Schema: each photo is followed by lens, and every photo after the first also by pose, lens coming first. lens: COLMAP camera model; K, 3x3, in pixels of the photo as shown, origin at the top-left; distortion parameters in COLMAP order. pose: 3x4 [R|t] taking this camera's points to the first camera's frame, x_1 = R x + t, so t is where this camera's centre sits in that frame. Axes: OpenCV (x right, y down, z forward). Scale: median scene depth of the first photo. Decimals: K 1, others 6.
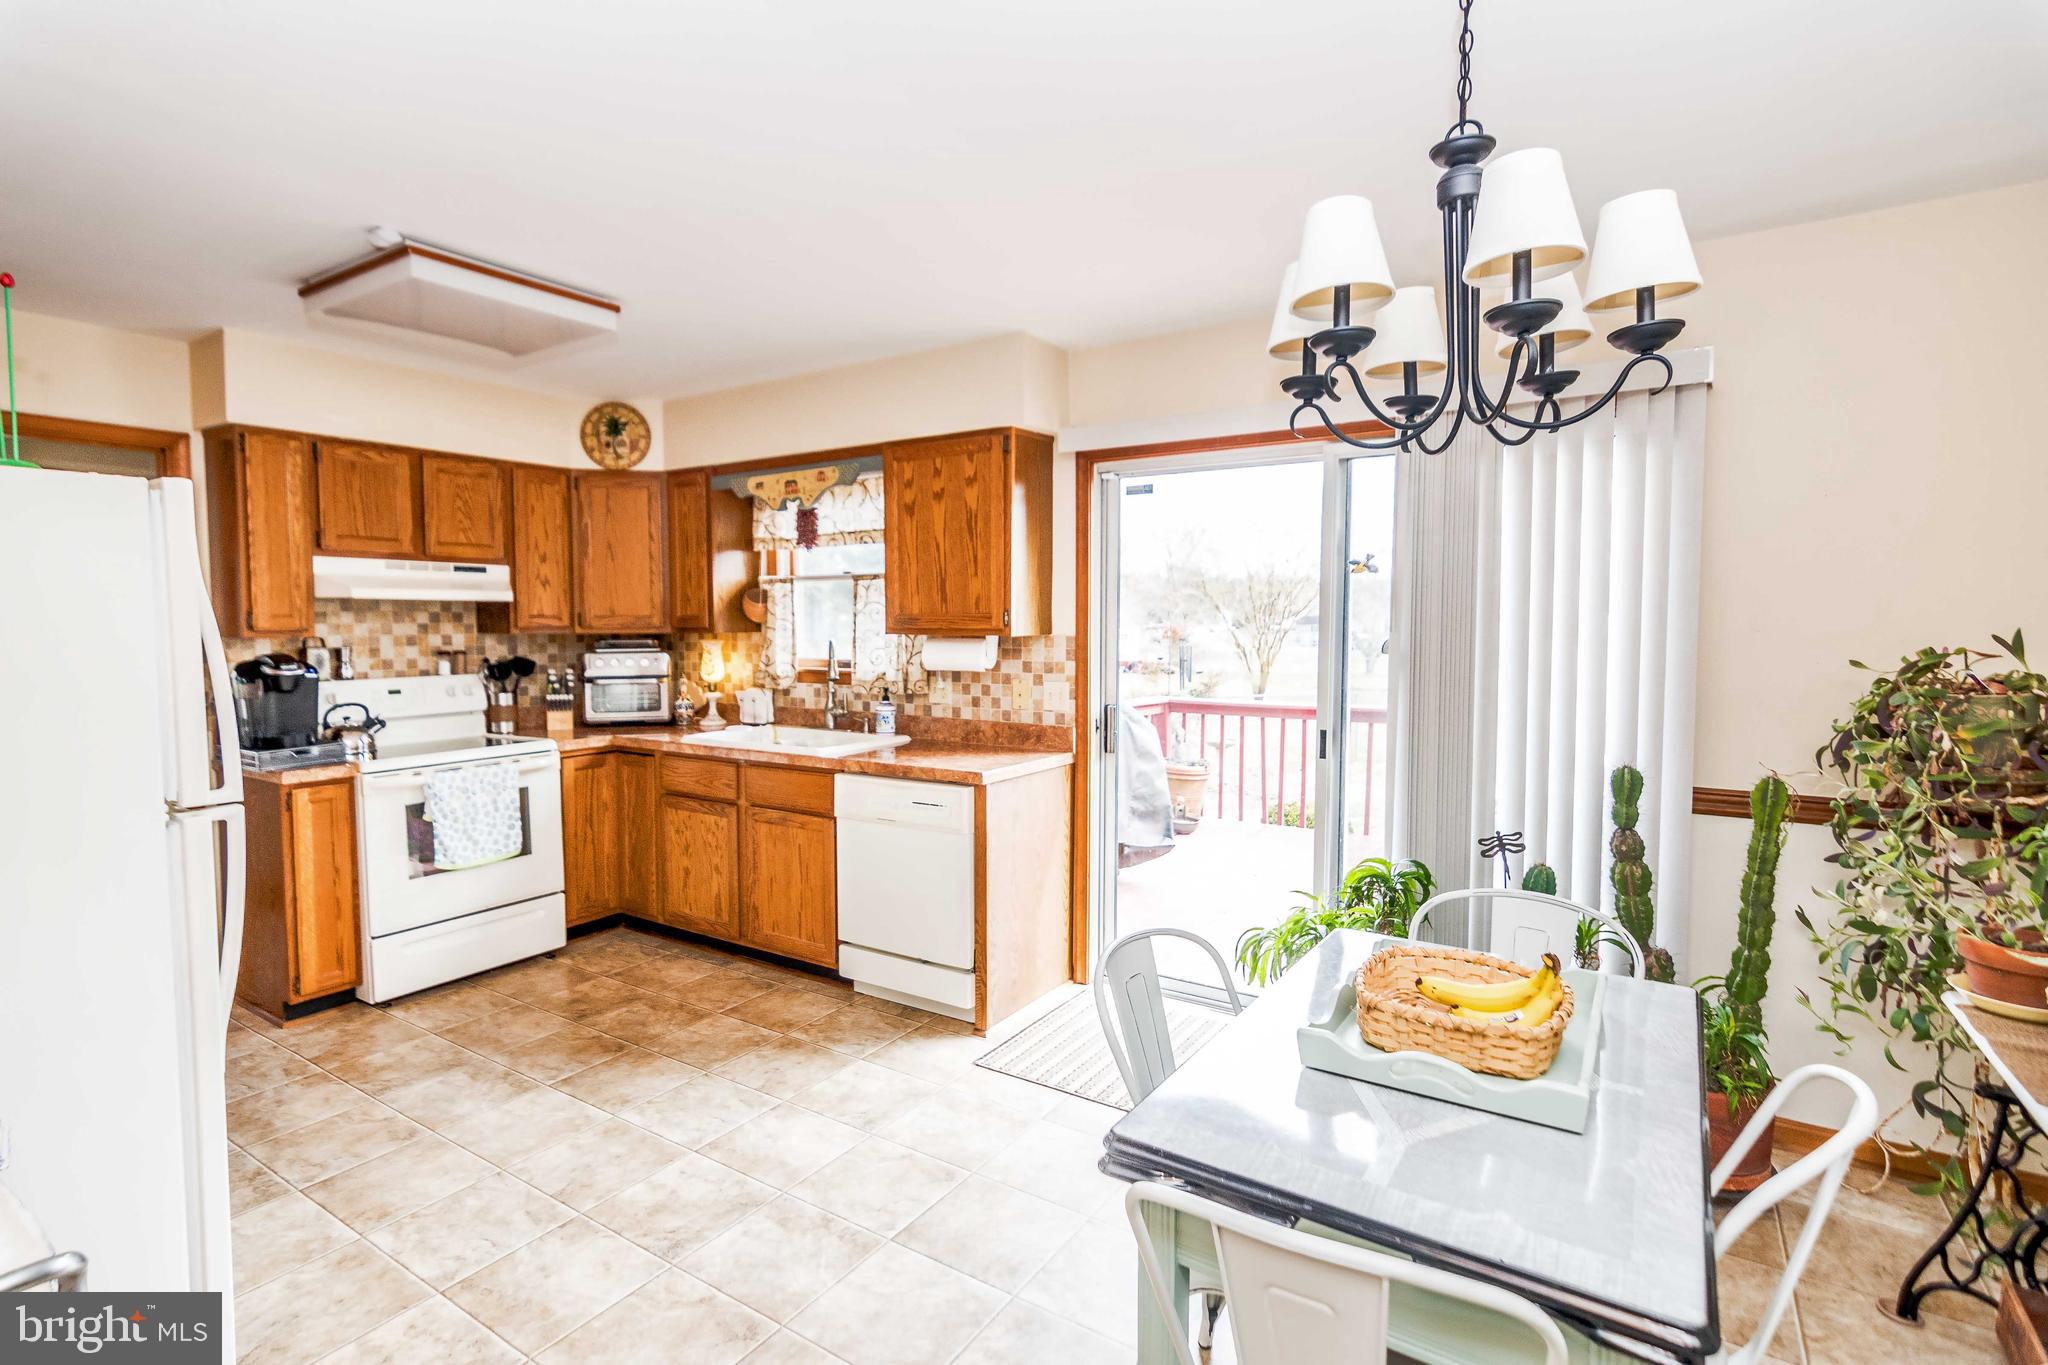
lens RADIAL K [[989.6, 0, 1020.7], [0, 989.6, 676.6], [0, 0, 1]] dist [-0.001493, 0.005624]
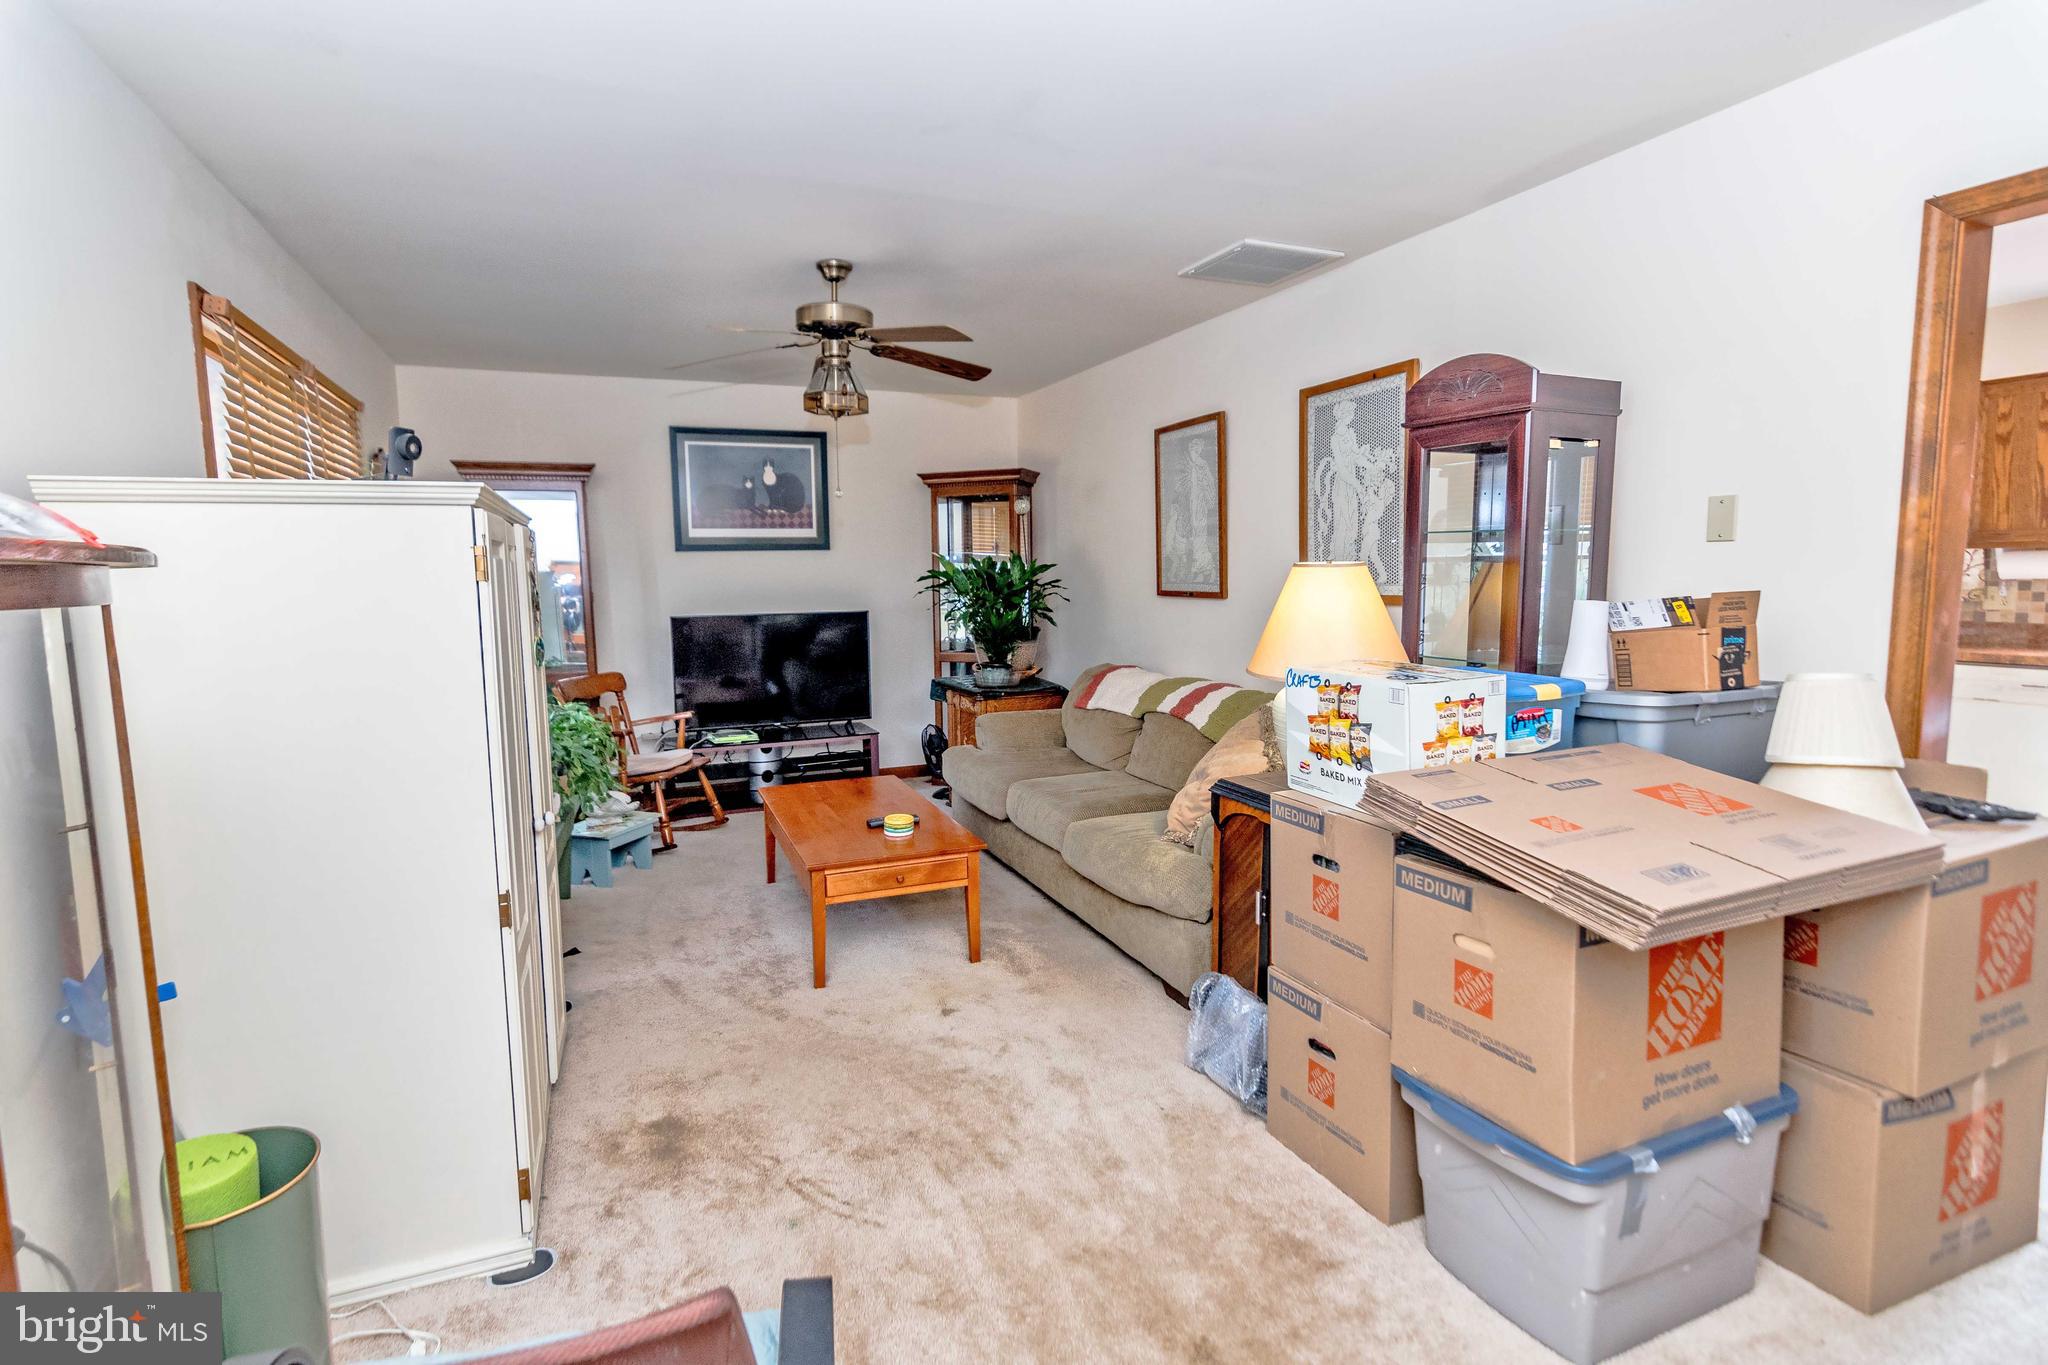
lens RADIAL K [[989.6, 0, 1018.3], [0, 989.6, 673.3], [0, 0, 1]] dist [-0.001493, 0.005624]
pose [[0.827868, 0.041981, -0.559349, -0.405480], [-0.012608, 0.998336, 0.056268, 0.054358], [0.560781, -0.039530, 0.827020, -0.623893]]
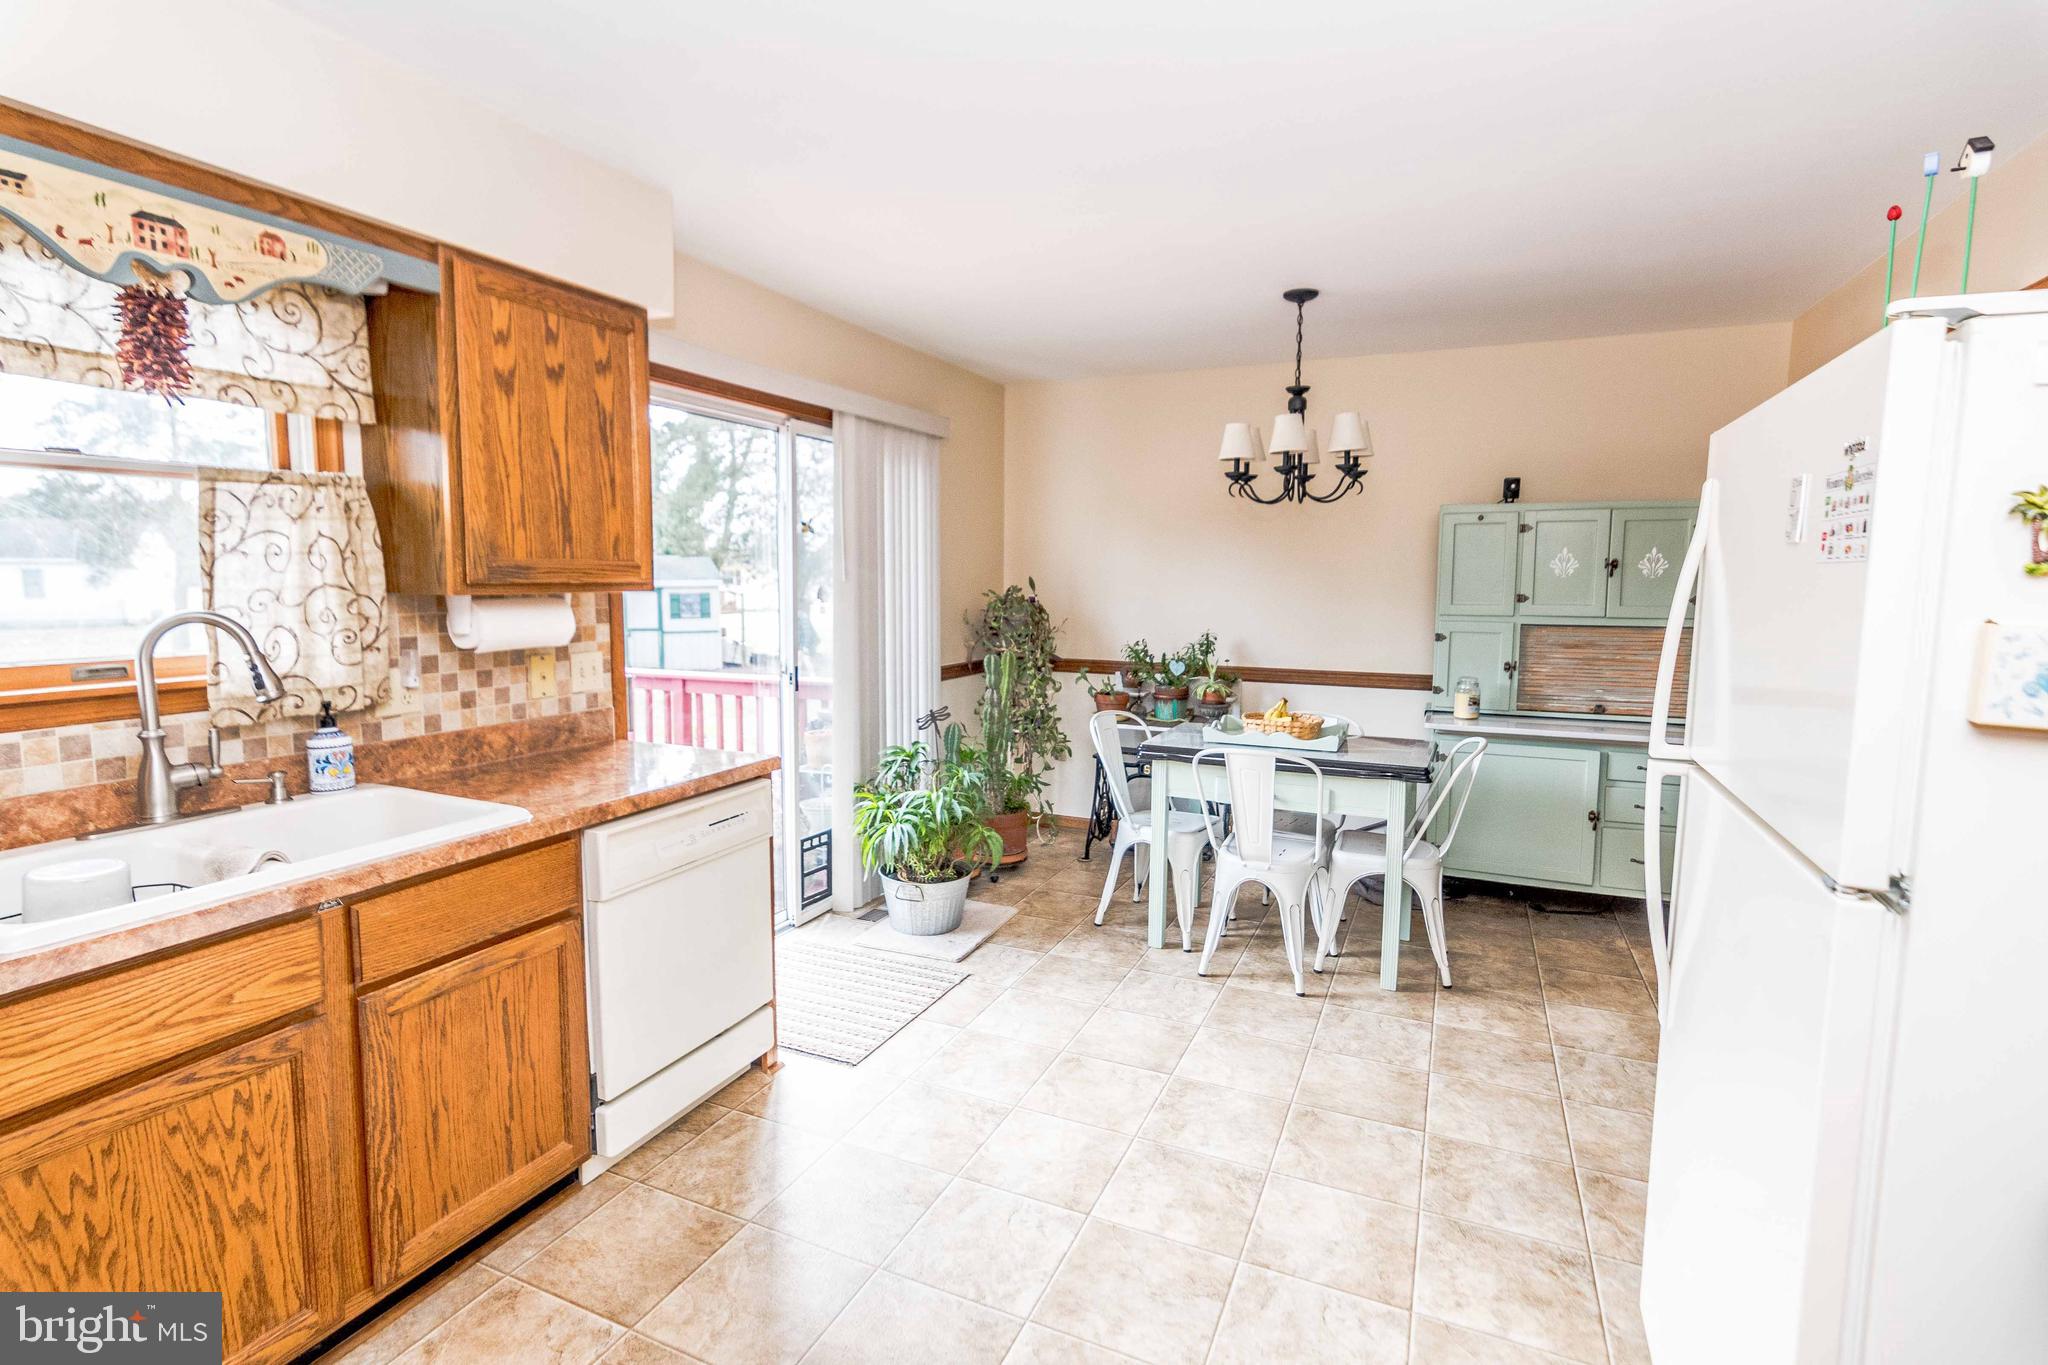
lens RADIAL K [[989.6, 0, 980.1], [0, 989.6, 676.8], [0, 0, 1]] dist [-0.001493, 0.005624]
pose [[-0.127923, -0.102667, 0.986456, -0.754343], [0.052837, 0.992510, 0.110149, -0.044061], [-0.990376, 0.066212, -0.121540, 0.803678]]
